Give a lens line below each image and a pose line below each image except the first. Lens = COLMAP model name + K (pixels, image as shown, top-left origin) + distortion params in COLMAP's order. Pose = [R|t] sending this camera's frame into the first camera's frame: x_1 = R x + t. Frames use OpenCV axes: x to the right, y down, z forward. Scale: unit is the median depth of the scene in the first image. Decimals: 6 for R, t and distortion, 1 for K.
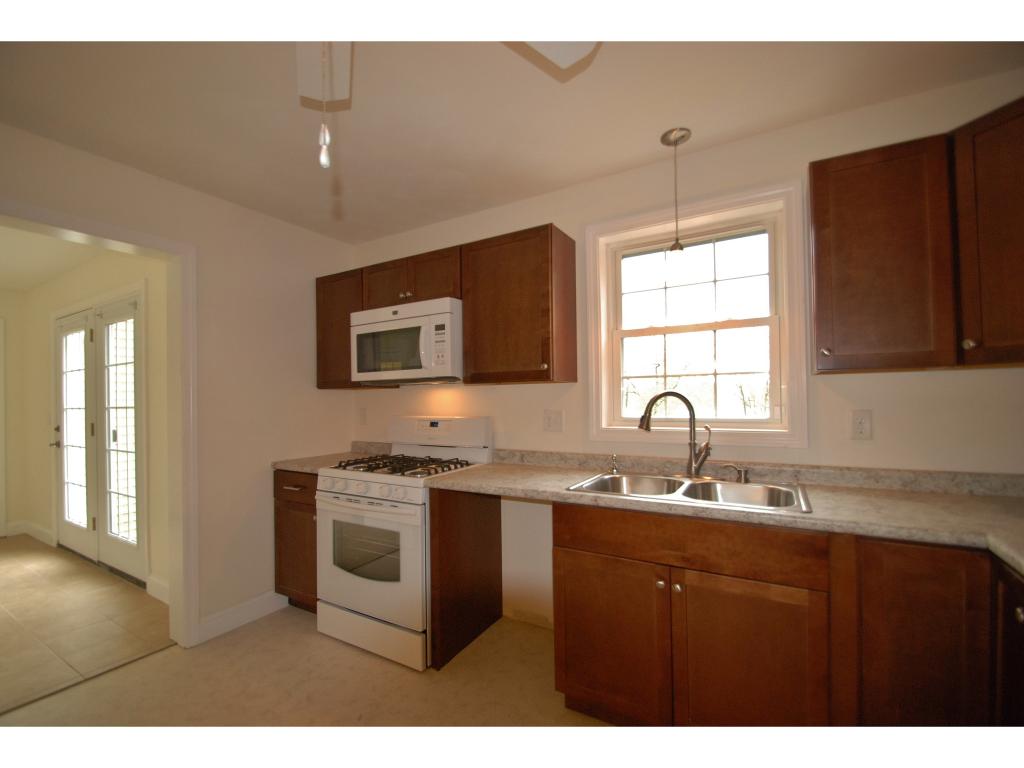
lens RADIAL K [[450.7, 0, 503.7], [0, 450.7, 392.7], [0, 0, 1]] dist [0.000680, -0.010143]
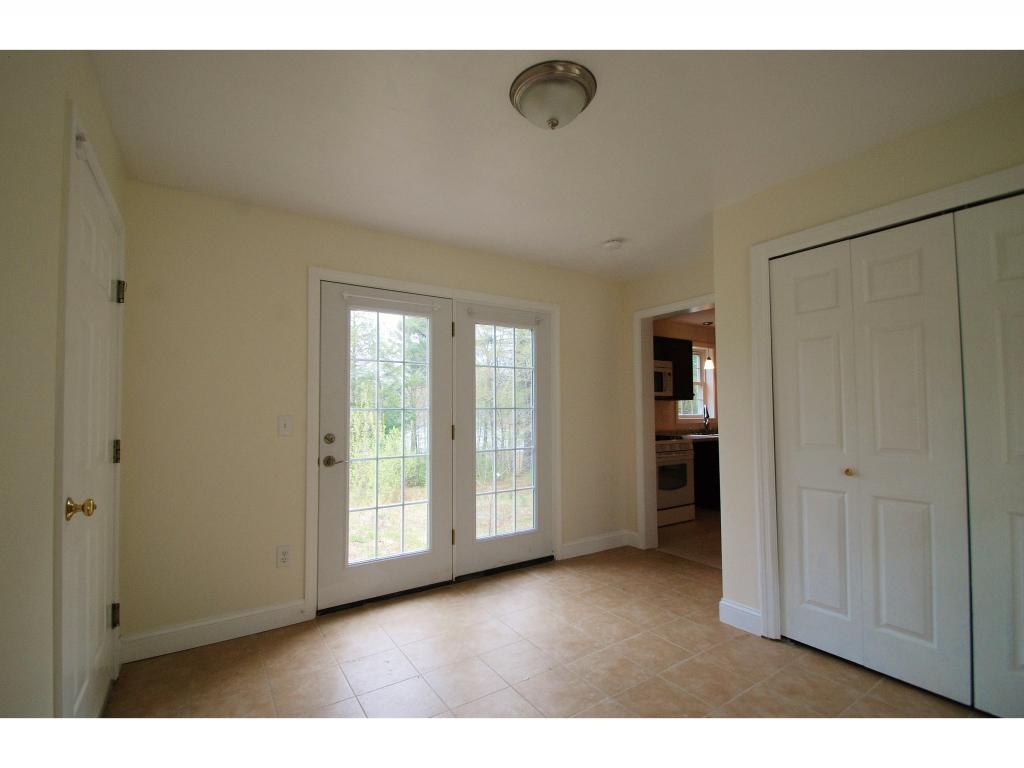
lens RADIAL K [[450.7, 0, 503.7], [0, 450.7, 392.7], [0, 0, 1]] dist [0.000680, -0.010143]
pose [[0.423506, 0.050939, 0.904460, -2.488794], [-0.017029, 0.998689, -0.048273, 0.068443], [-0.905733, 0.005042, 0.423819, 0.791056]]
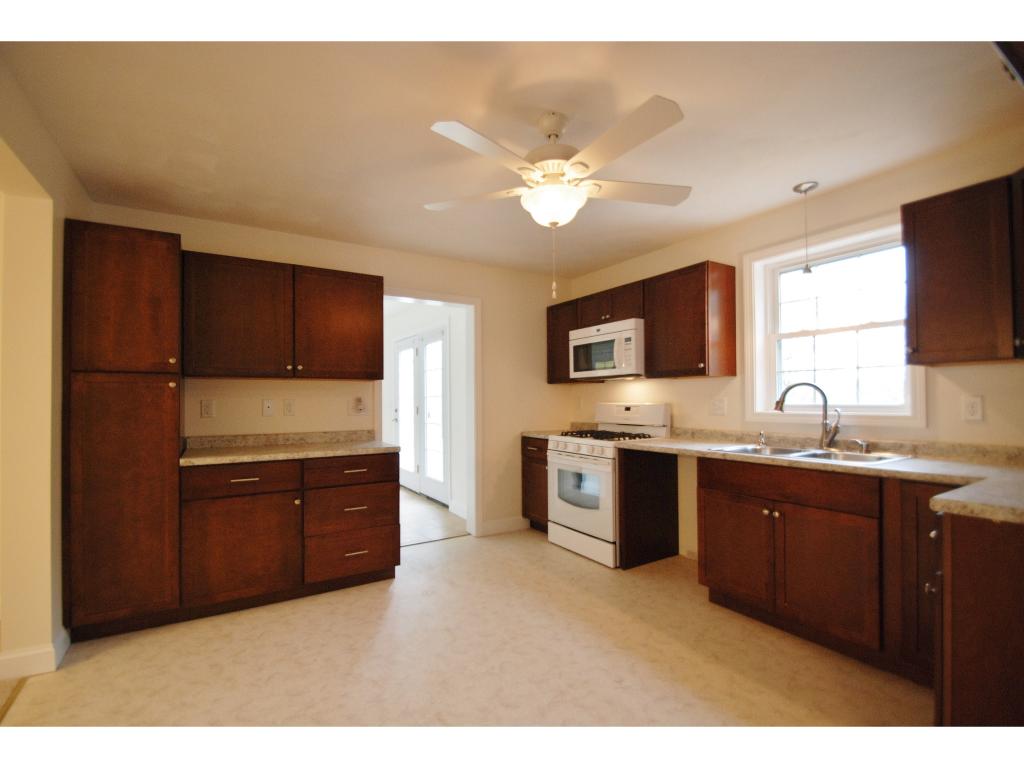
lens RADIAL K [[456.8, 0, 505.1], [0, 456.8, 393.5], [0, 0, 1]] dist [0.001454, -0.010944]
pose [[0.887716, 0.002297, -0.460385, 0.180709], [0.000265, 0.999985, 0.005499, 0.018538], [0.460391, -0.005004, 0.887702, -0.470464]]
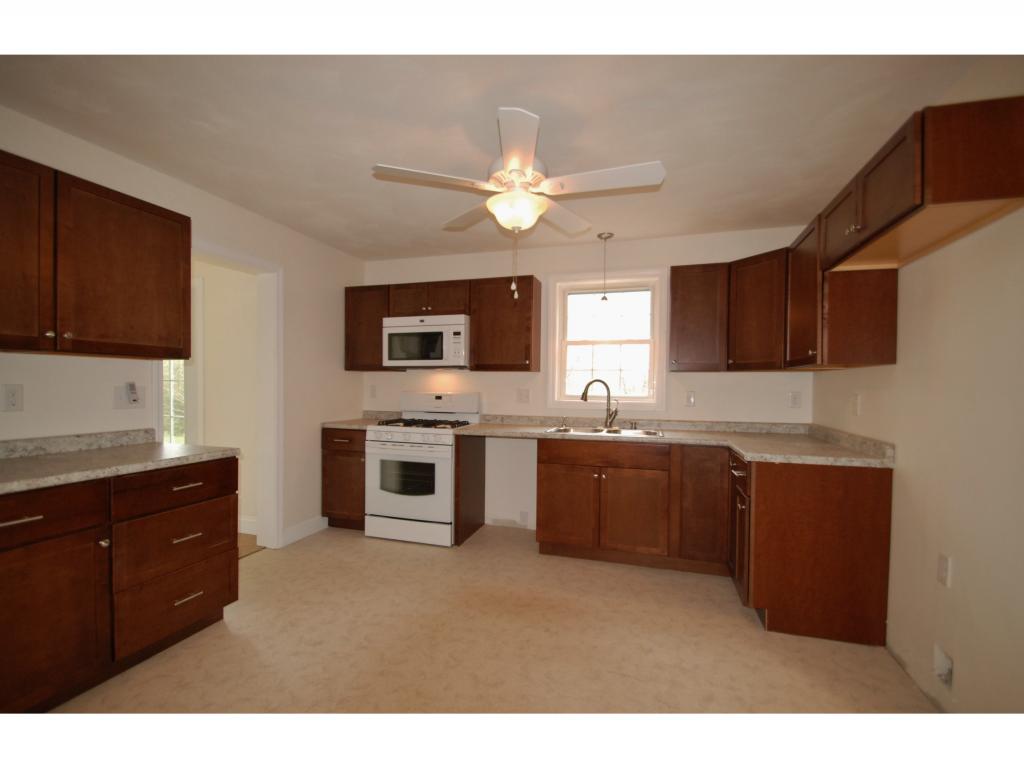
lens RADIAL K [[456.8, 0, 505.1], [0, 456.8, 393.5], [0, 0, 1]] dist [0.001454, -0.010944]
pose [[0.972752, 0.021324, 0.230867, -0.335664], [-0.028556, 0.999199, 0.028029, 0.011174], [-0.230085, -0.033858, 0.972581, -0.560744]]
